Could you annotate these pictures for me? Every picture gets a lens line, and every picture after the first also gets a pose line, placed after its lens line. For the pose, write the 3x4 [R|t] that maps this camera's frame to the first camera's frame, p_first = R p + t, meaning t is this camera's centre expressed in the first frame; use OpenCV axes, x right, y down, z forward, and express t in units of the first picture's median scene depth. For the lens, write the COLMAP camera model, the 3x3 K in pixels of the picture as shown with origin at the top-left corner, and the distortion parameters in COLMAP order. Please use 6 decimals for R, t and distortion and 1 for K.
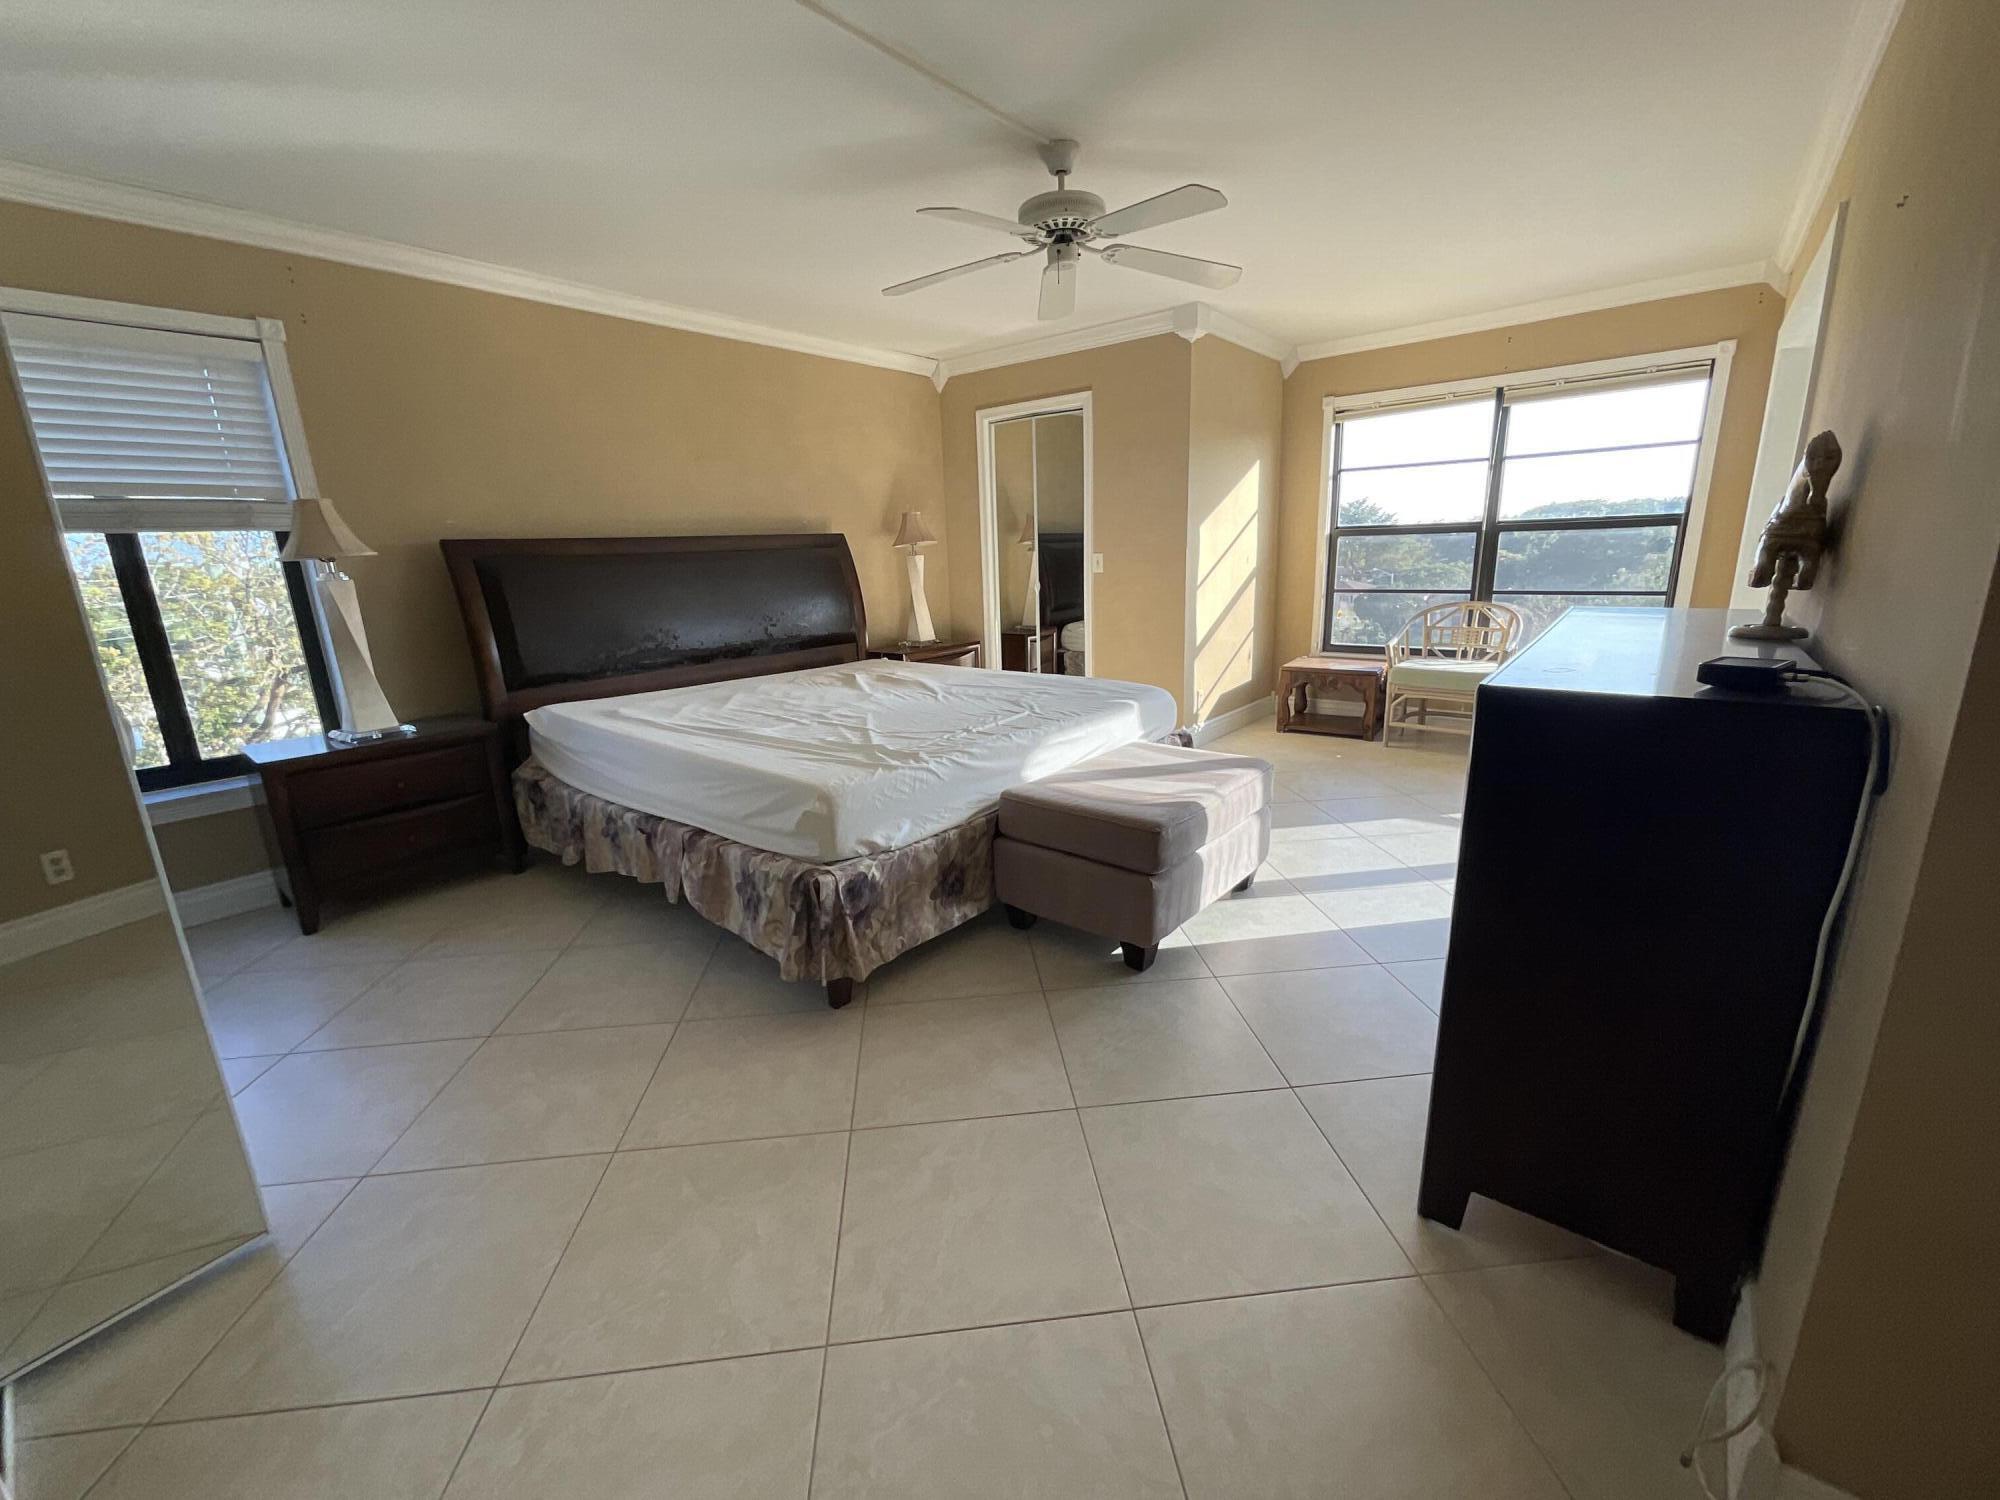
lens RADIAL K [[811.9, 0, 1004.9], [0, 811.9, 744.1], [0, 0, 1]] dist [-0.003062, 0.001264]
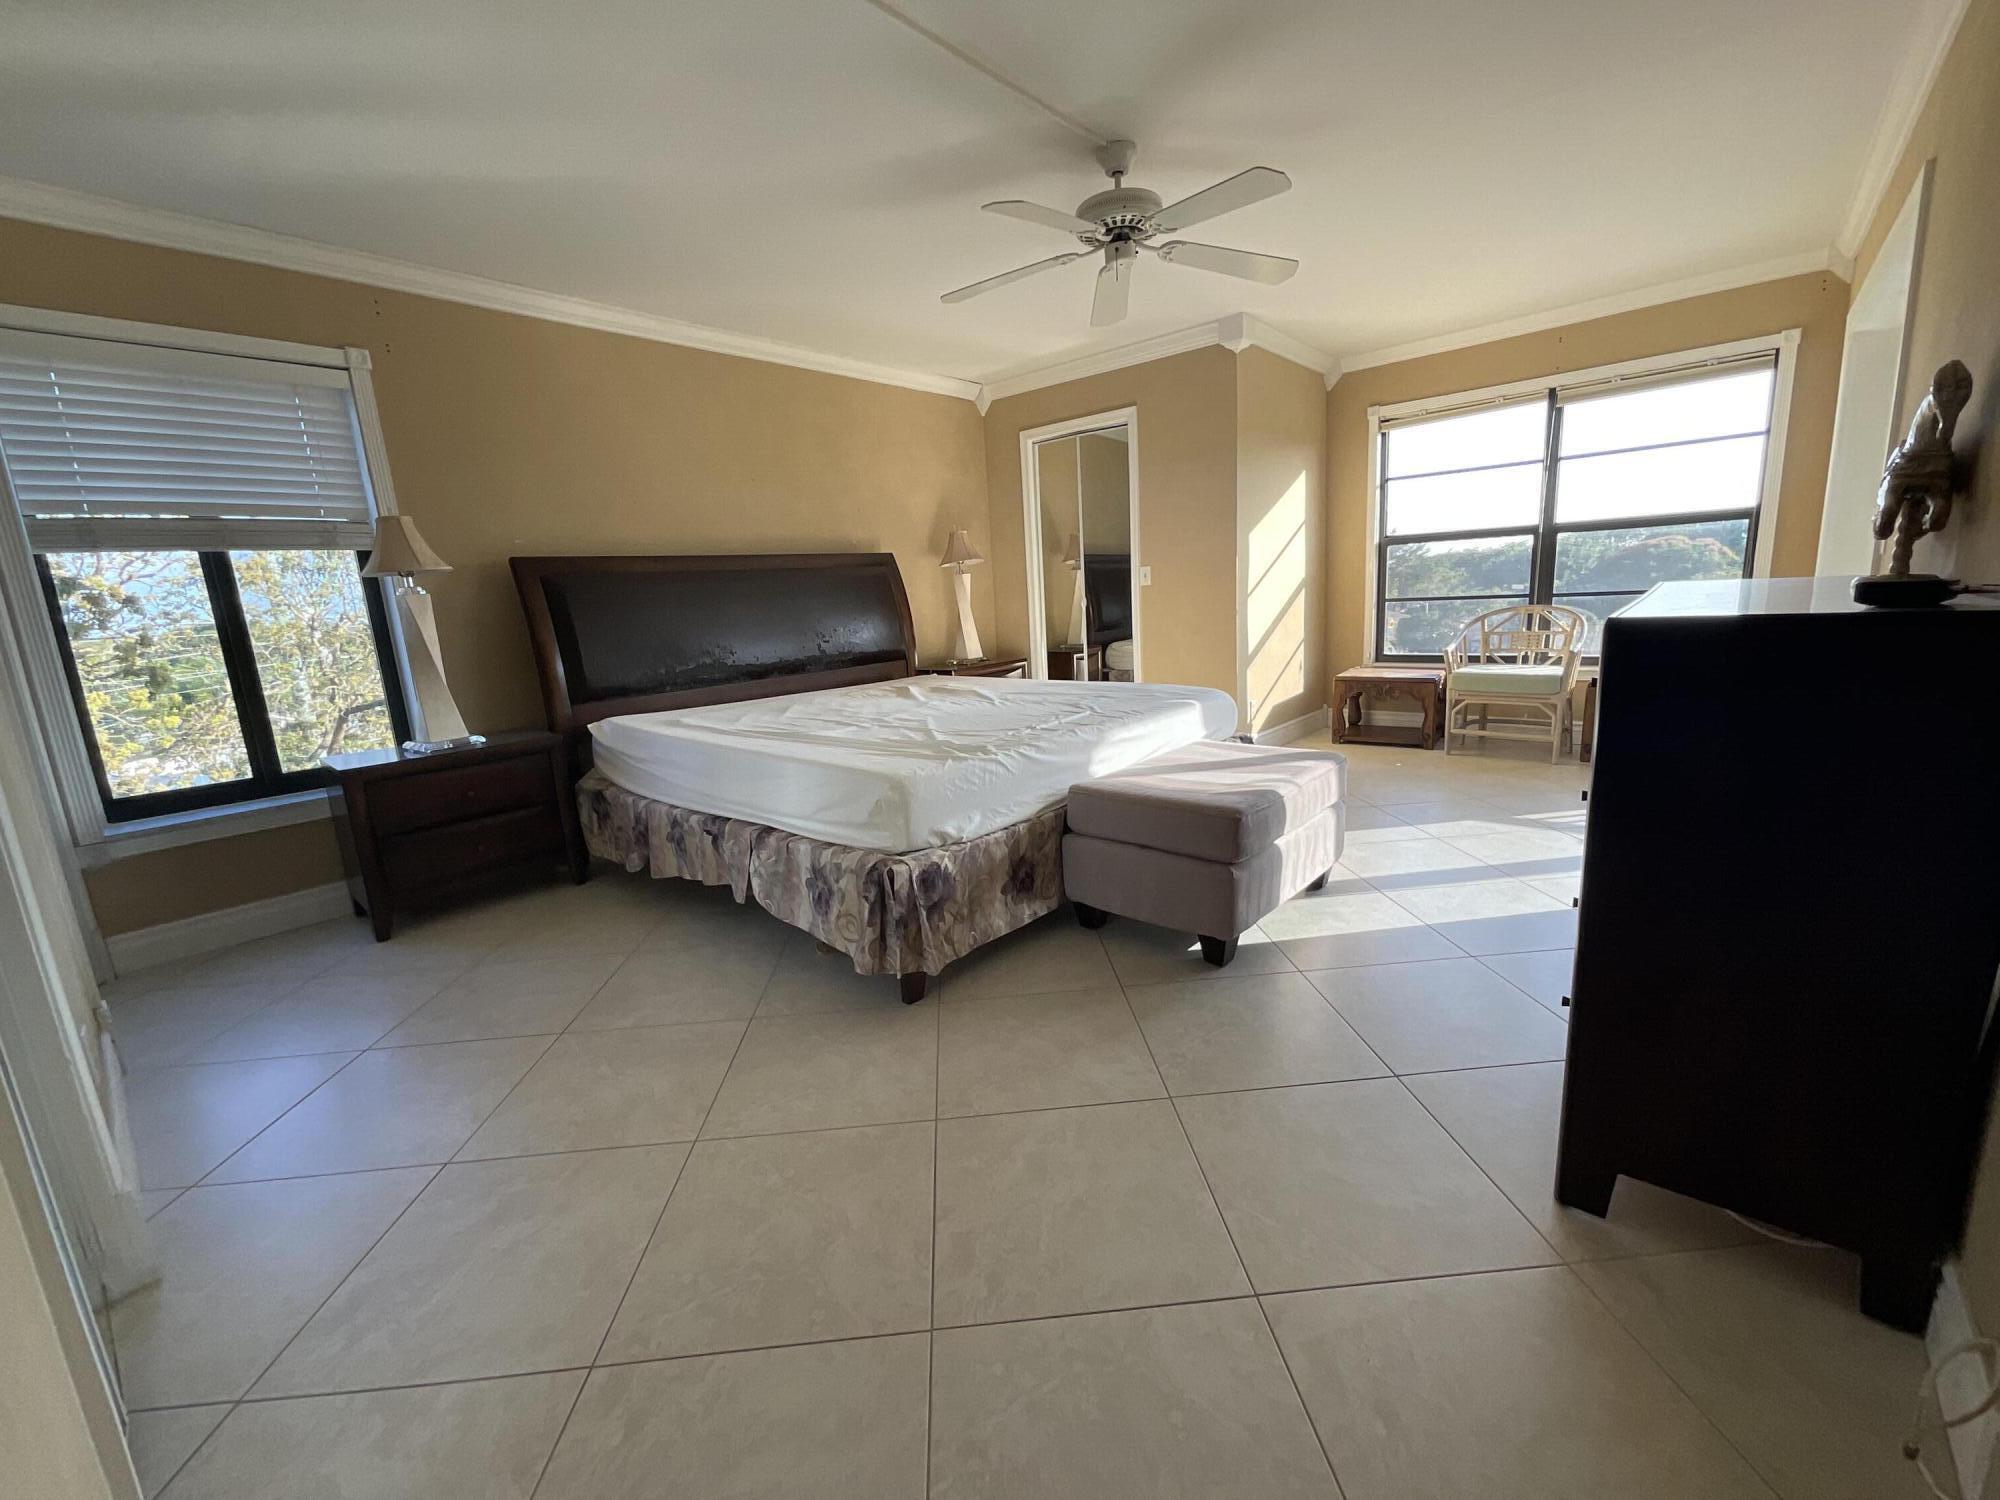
lens RADIAL K [[811.9, 0, 1004.6], [0, 811.9, 744.9], [0, 0, 1]] dist [-0.003062, 0.001264]
pose [[0.999095, -0.017191, -0.038917, -0.035409], [0.015357, 0.998780, -0.046931, 0.043511], [0.039676, 0.046290, 0.998140, 0.010789]]
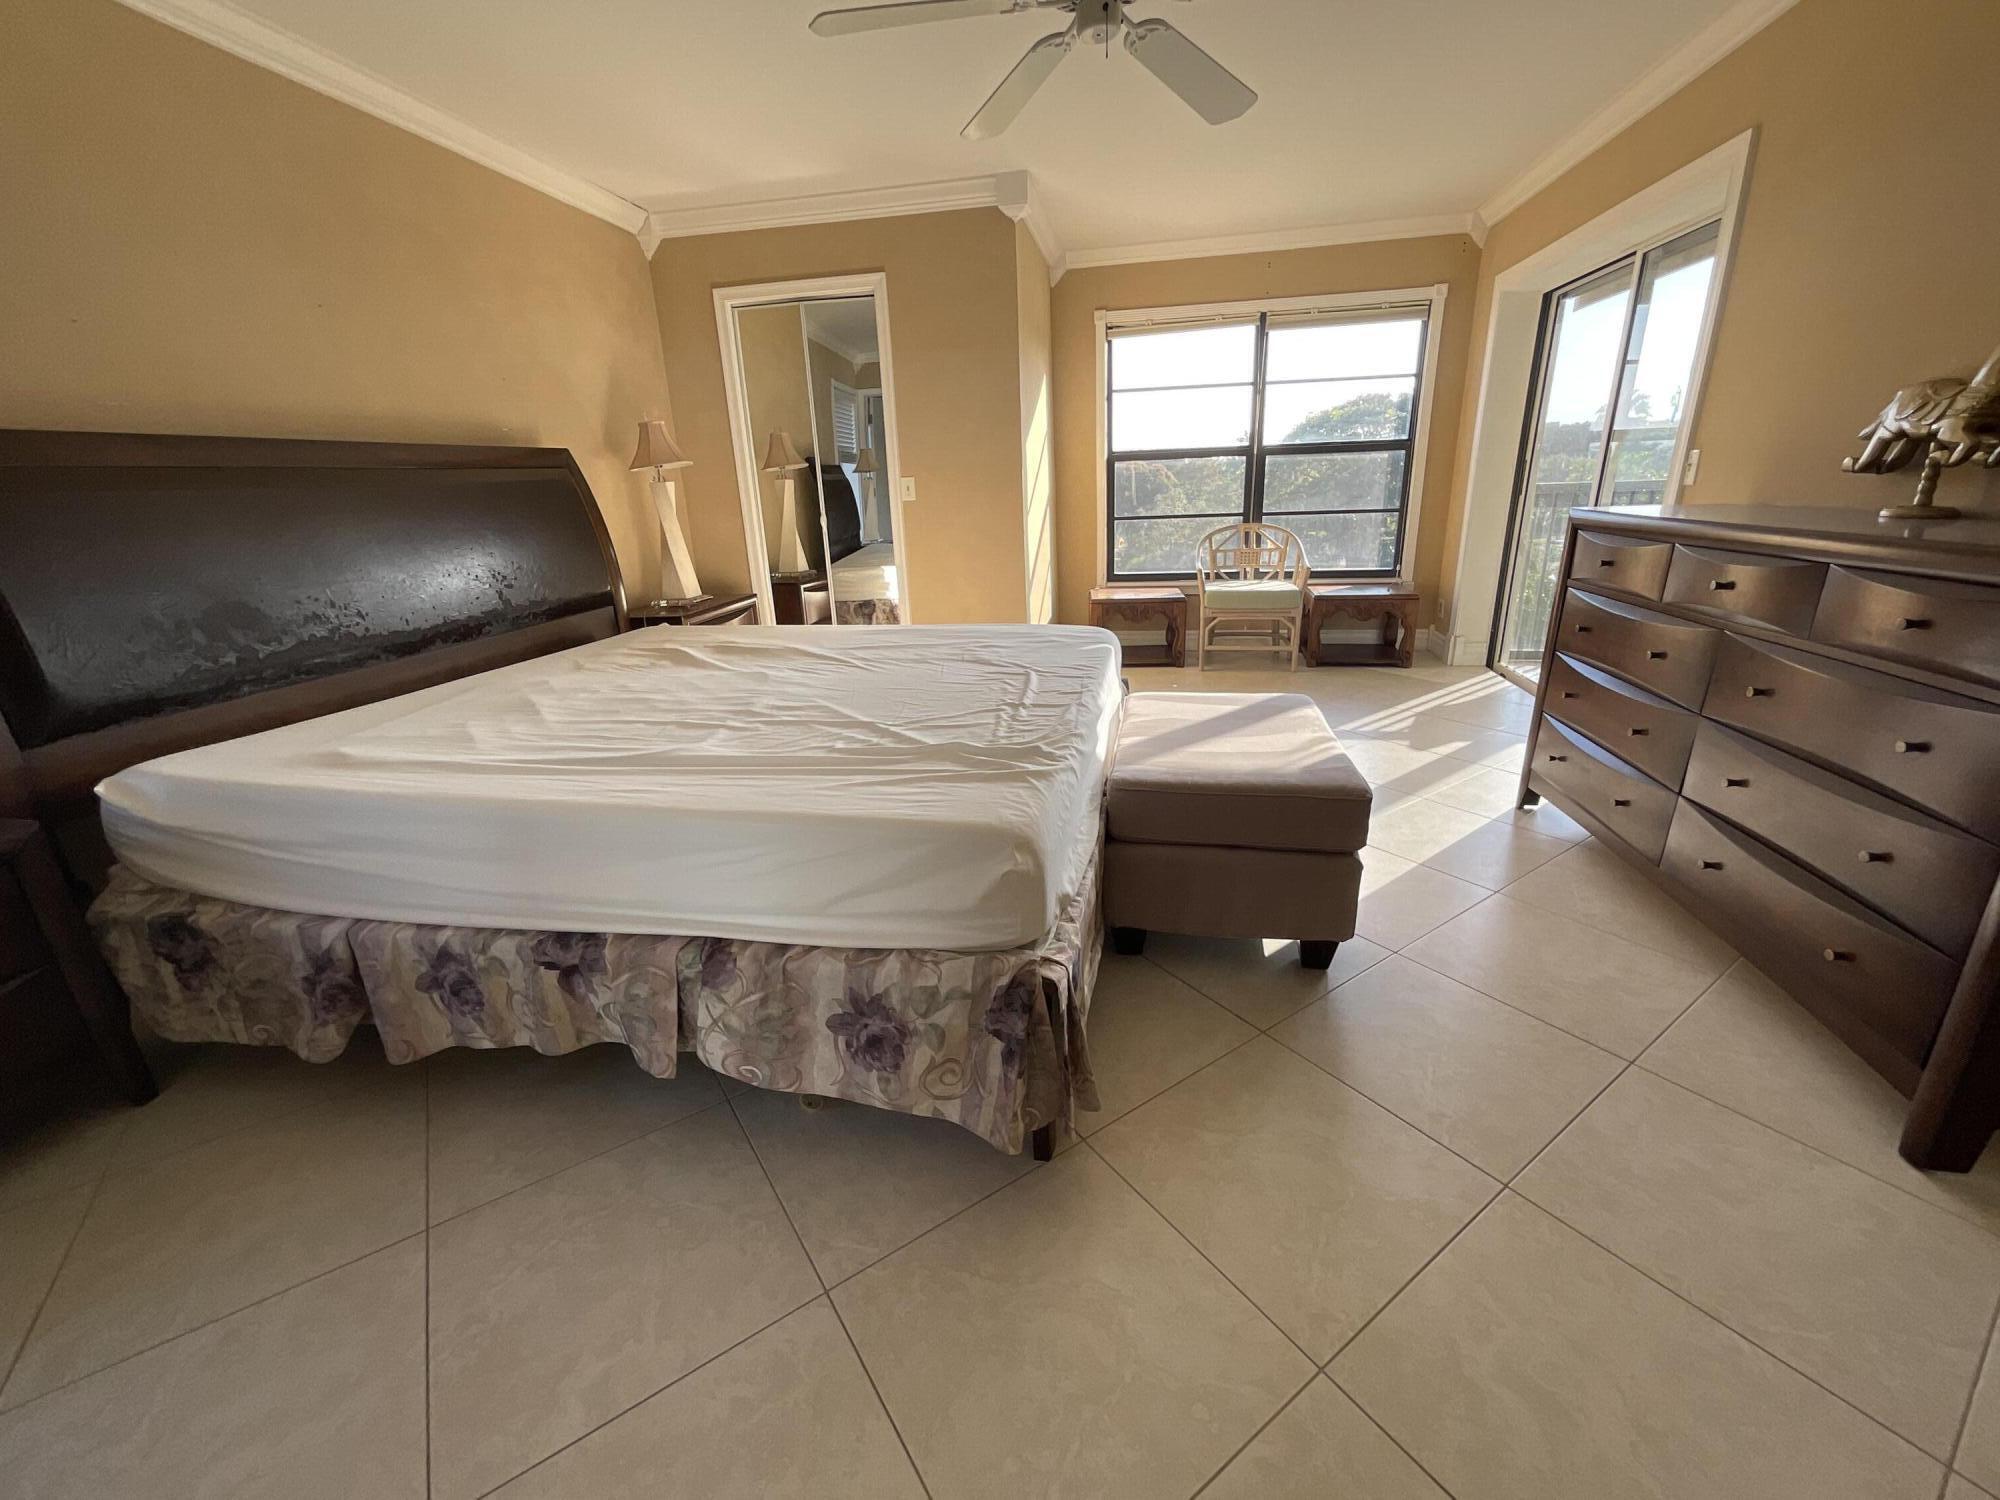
lens RADIAL K [[811.9, 0, 998.5], [0, 811.9, 742.5], [0, 0, 1]] dist [-0.003062, 0.001264]
pose [[0.878545, -0.149192, 0.453762, -0.341807], [0.121861, 0.988542, 0.089082, -0.043854], [-0.461853, -0.022966, 0.886659, 0.323101]]
